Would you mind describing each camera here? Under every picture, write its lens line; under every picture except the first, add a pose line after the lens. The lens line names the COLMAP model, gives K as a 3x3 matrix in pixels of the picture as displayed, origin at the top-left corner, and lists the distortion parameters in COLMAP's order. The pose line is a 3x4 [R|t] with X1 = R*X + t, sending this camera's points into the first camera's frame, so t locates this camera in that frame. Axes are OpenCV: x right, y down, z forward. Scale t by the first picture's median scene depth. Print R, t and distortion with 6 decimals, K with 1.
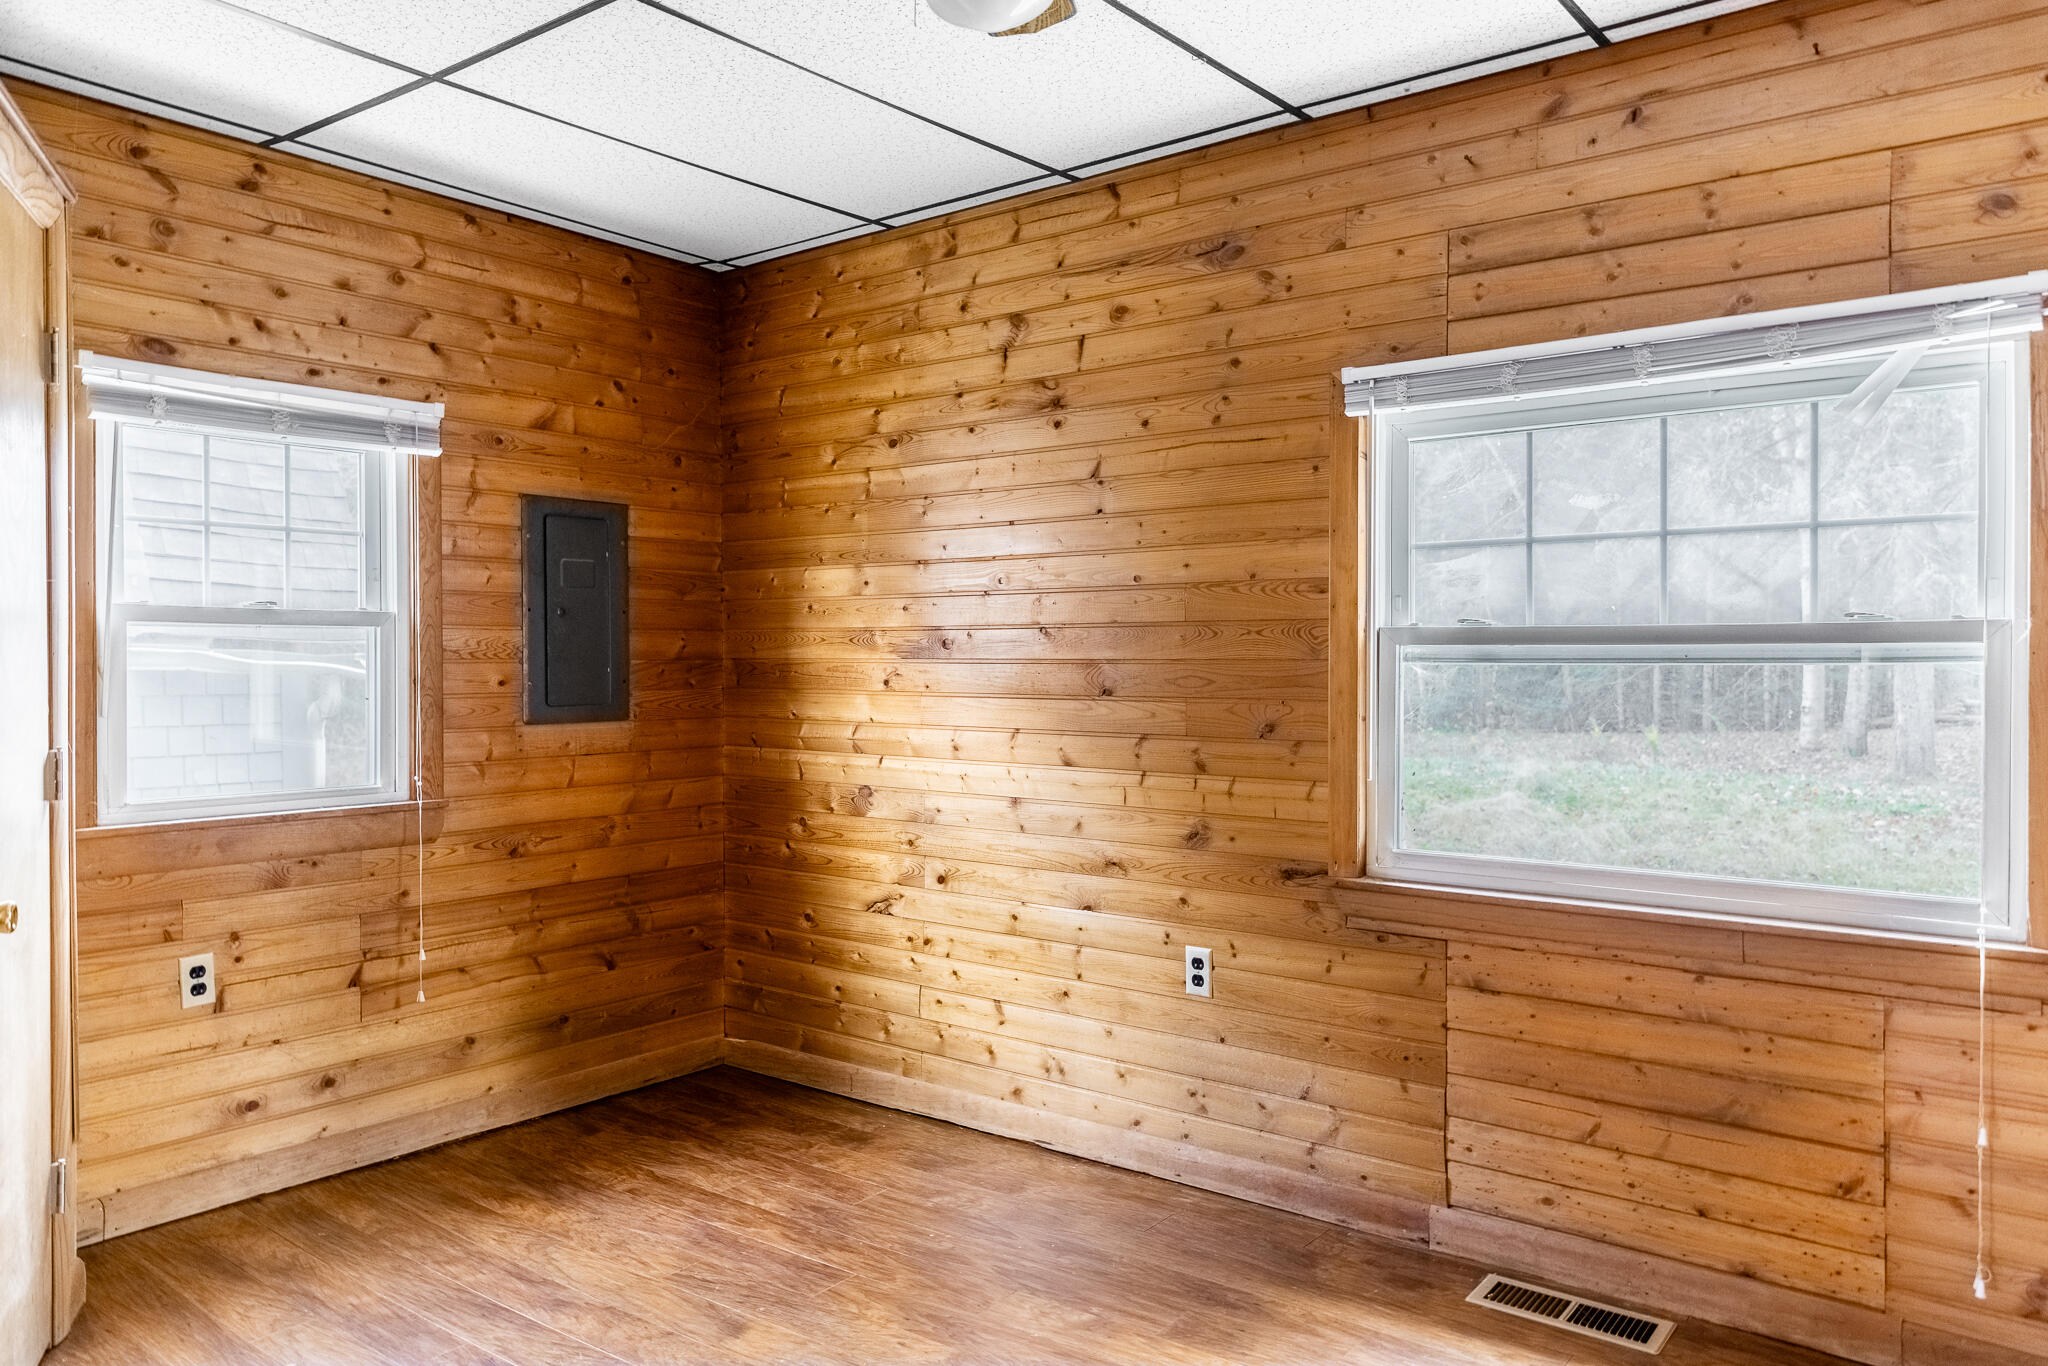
lens RADIAL K [[1317.7, 0, 1007.3], [0, 1317.7, 675.4], [0, 0, 1]] dist [0.009873, 0.001905]
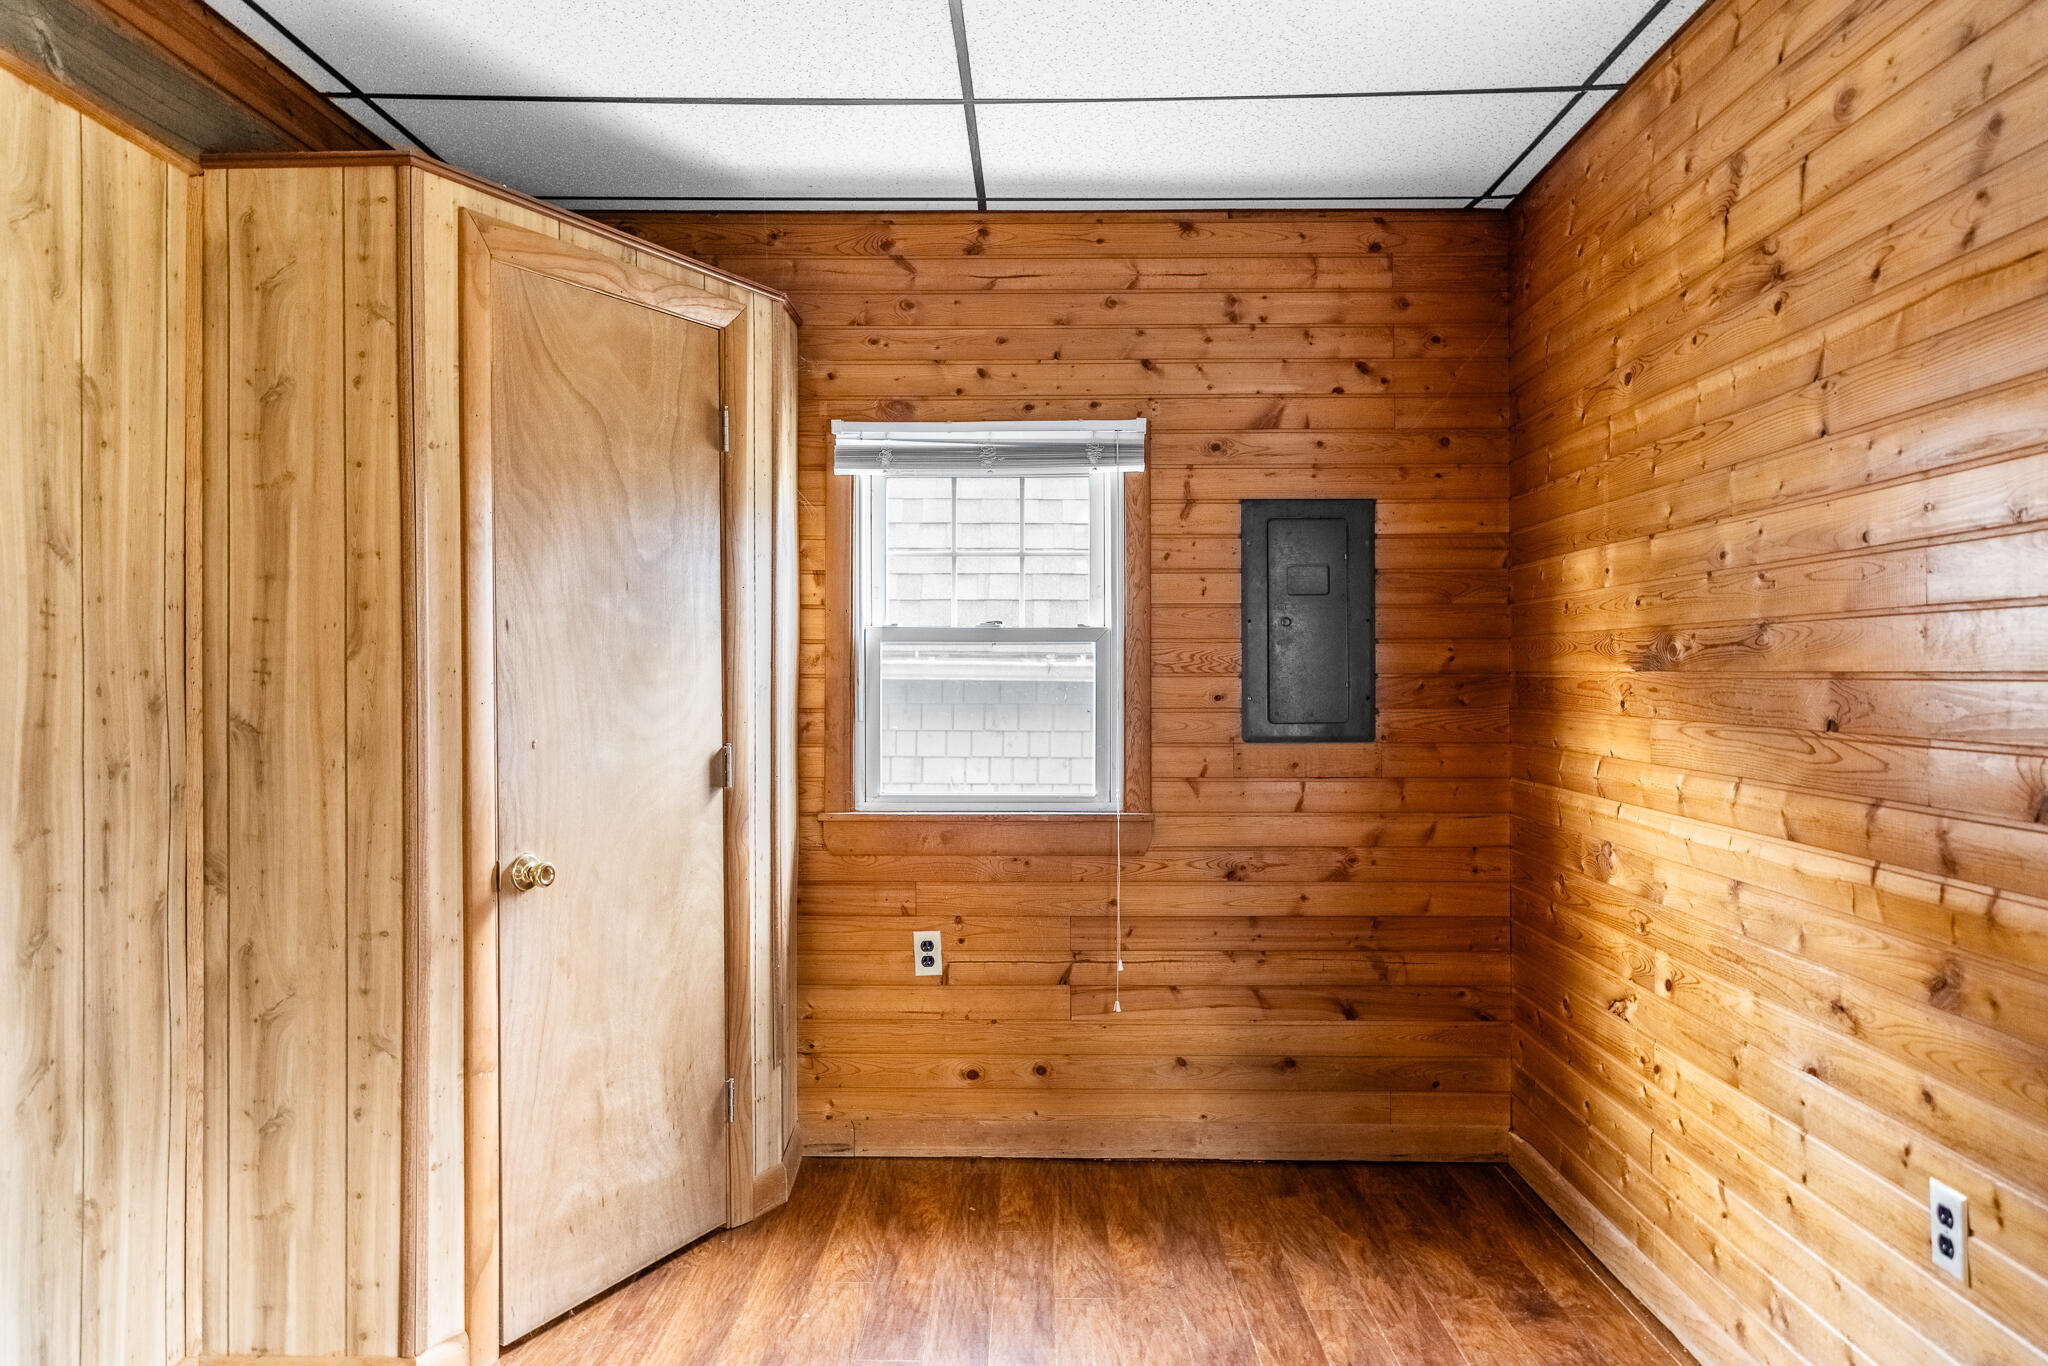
lens RADIAL K [[1317.7, 0, 1007.3], [0, 1317.7, 675.4], [0, 0, 1]] dist [0.009873, 0.001905]
pose [[0.642472, 0.000710, -0.766309, 0.271225], [-0.009260, 0.999934, -0.006837, -0.002670], [0.766253, 0.011488, 0.642436, 0.279924]]
